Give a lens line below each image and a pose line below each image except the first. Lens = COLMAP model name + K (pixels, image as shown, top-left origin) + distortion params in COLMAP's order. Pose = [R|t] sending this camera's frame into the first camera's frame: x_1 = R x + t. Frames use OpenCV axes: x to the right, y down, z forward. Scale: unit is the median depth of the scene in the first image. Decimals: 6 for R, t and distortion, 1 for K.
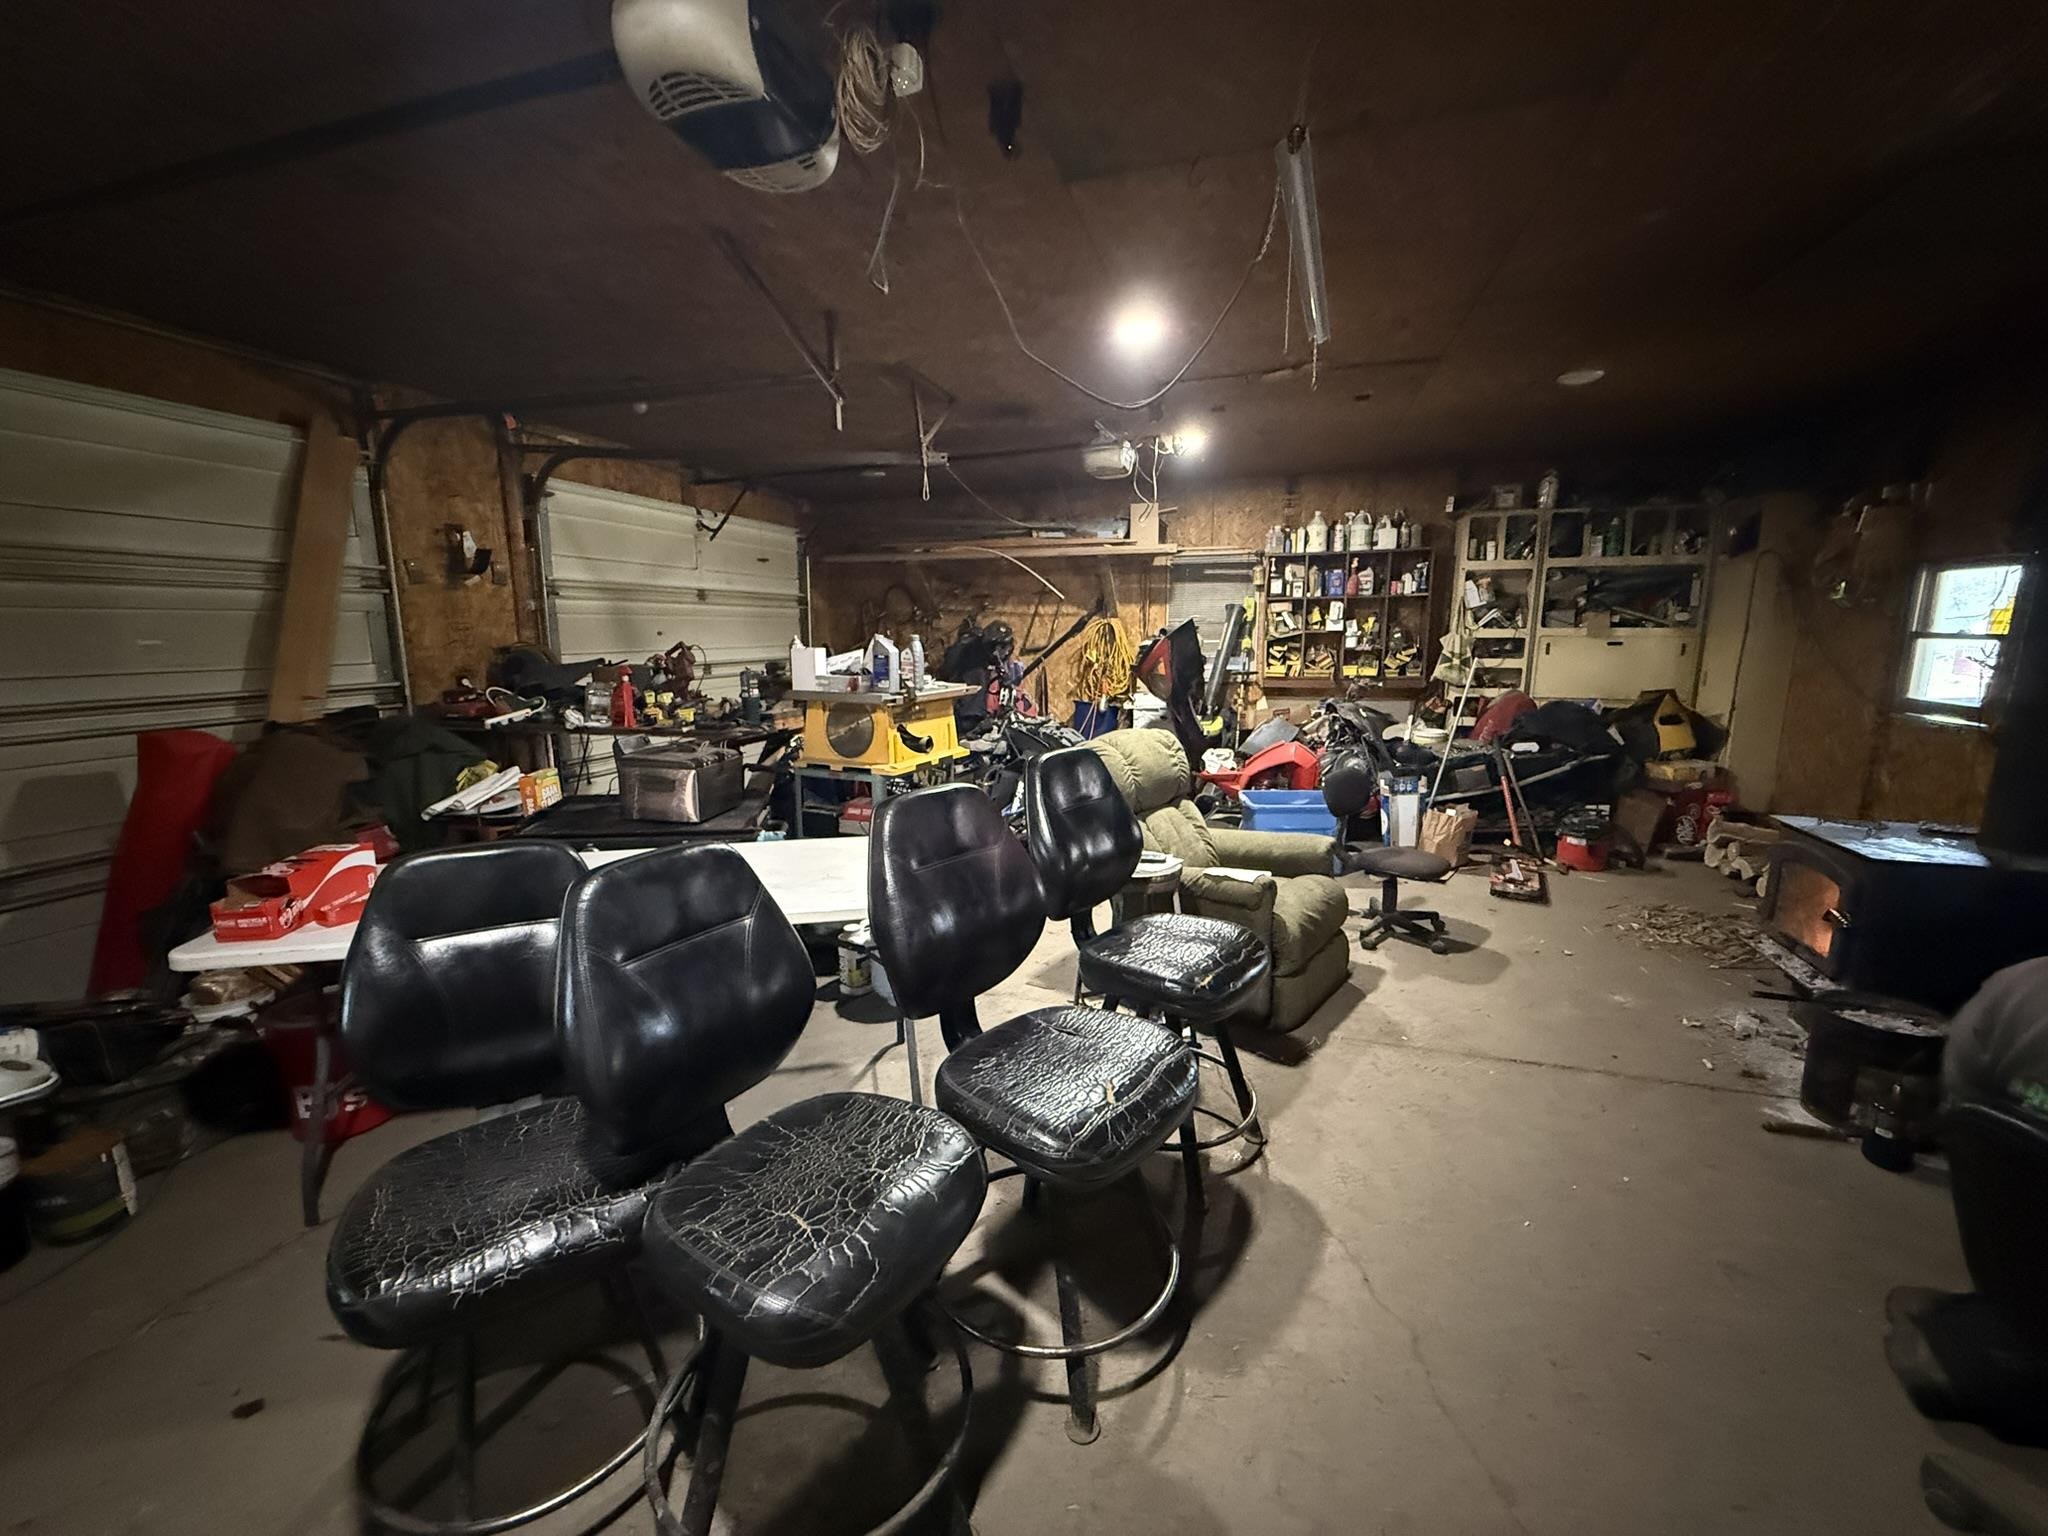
lens RADIAL K [[813.9, 0, 1018.7], [0, 813.9, 771.6], [0, 0, 1]] dist [-0.001175, -0.000199]
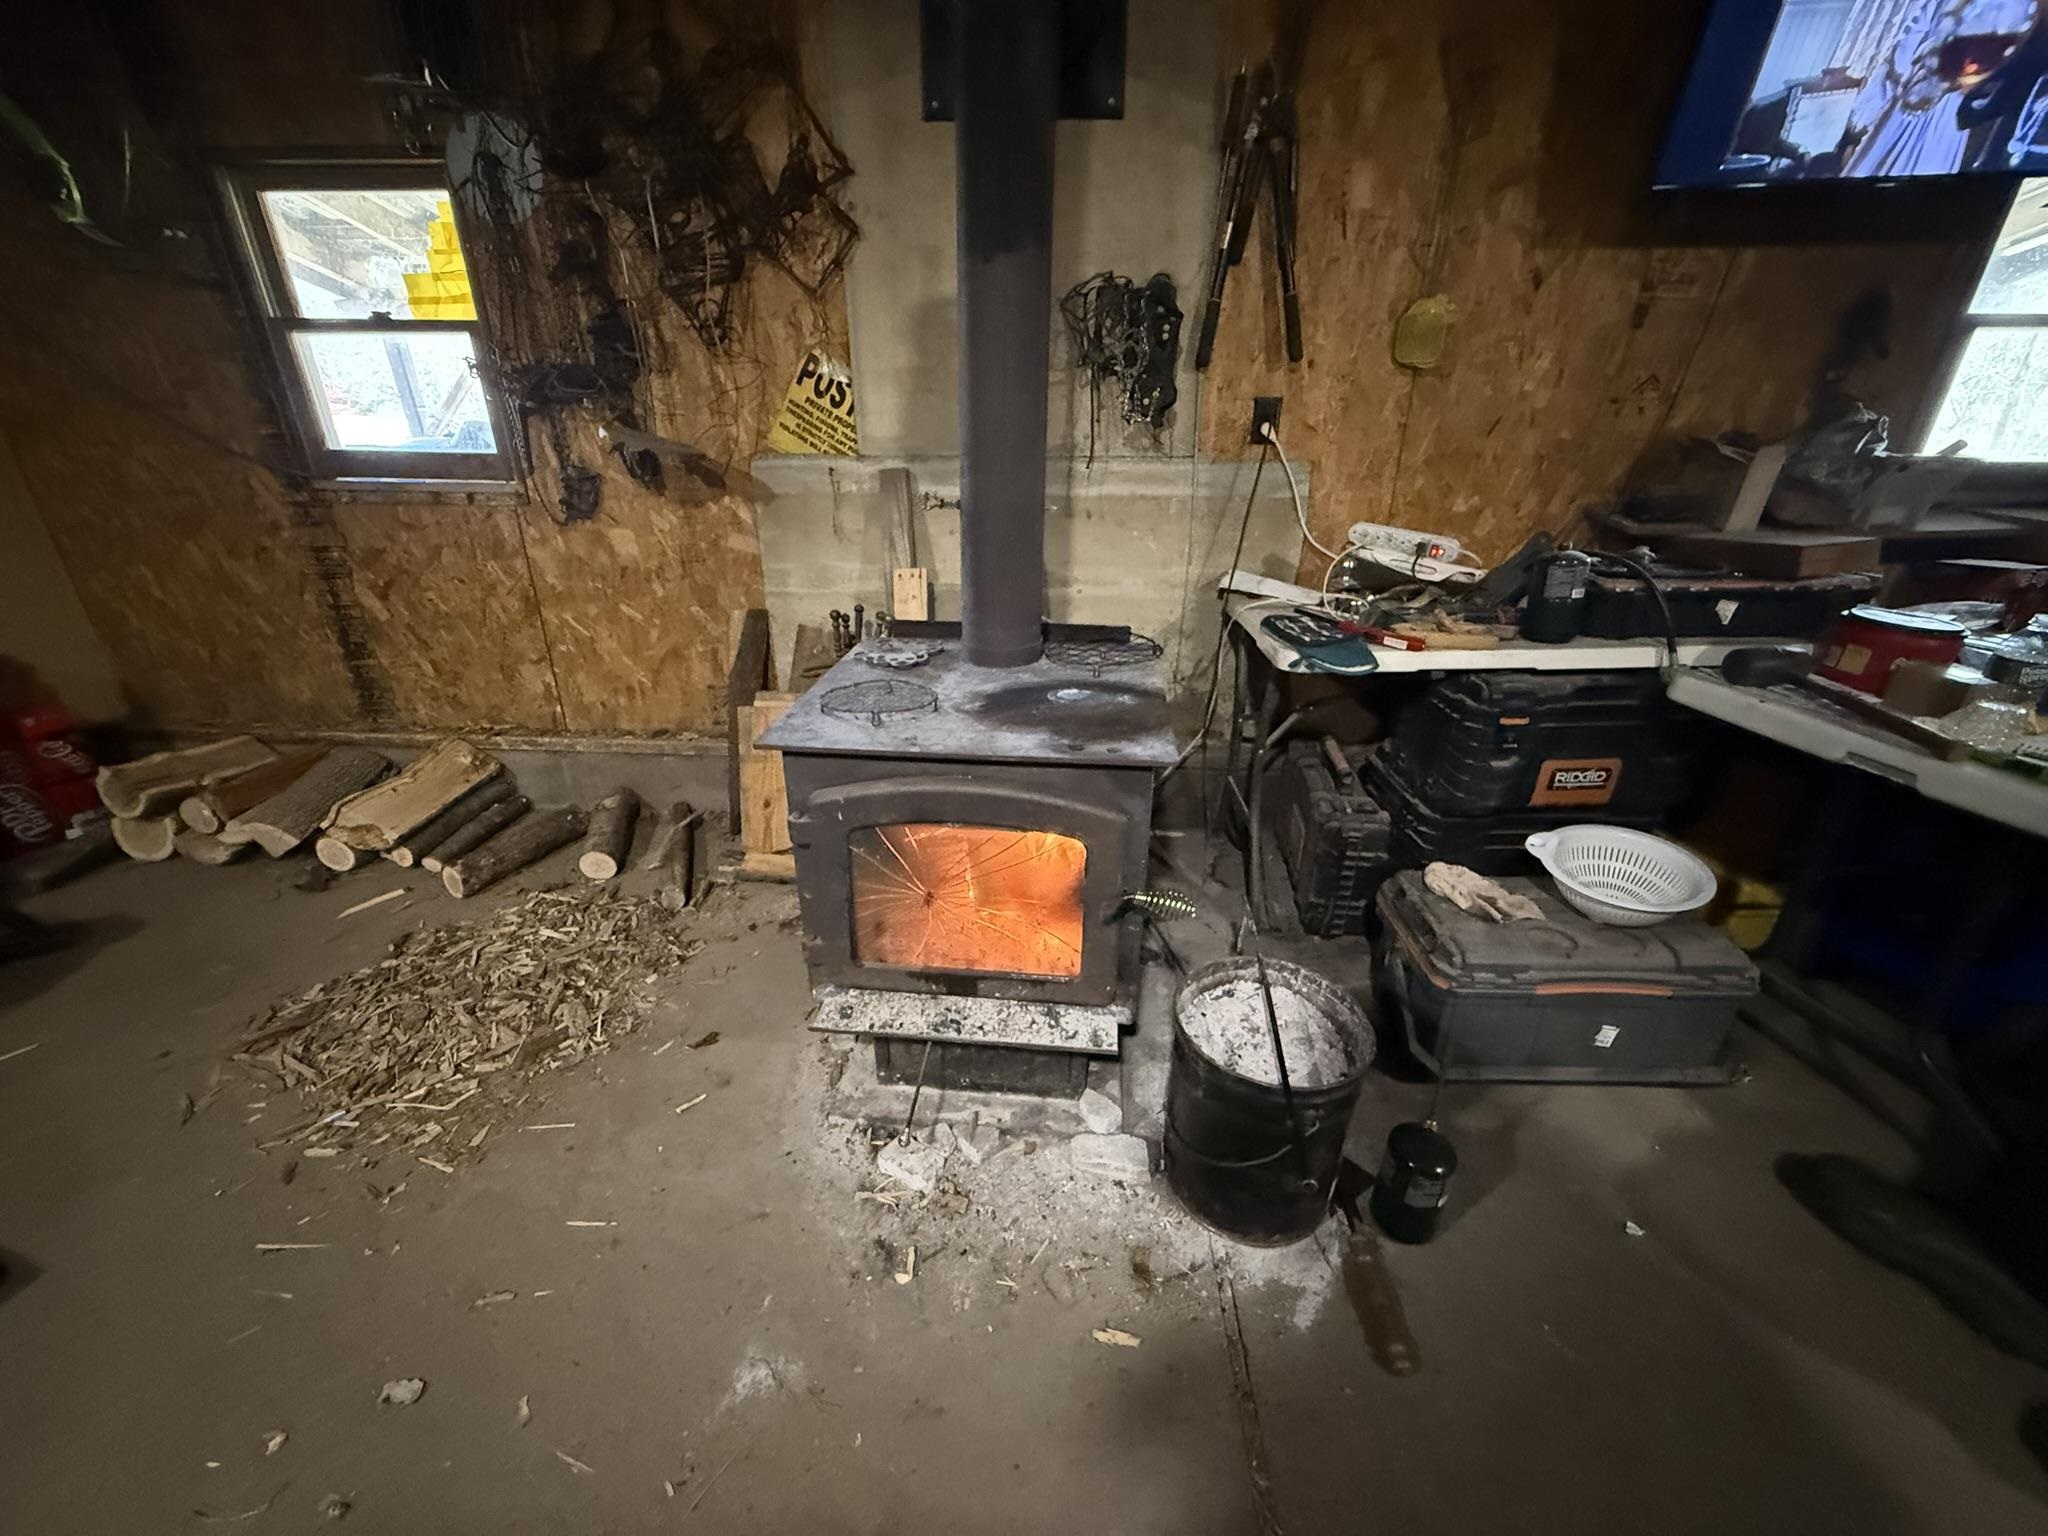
lens RADIAL K [[813.9, 0, 1018.7], [0, 813.9, 771.6], [0, 0, 1]] dist [-0.001175, -0.000199]
pose [[-0.235494, -0.440745, 0.866191, 0.403021], [0.158326, 0.861952, 0.481633, -0.094346], [-0.958893, 0.250562, -0.133203, 0.676497]]
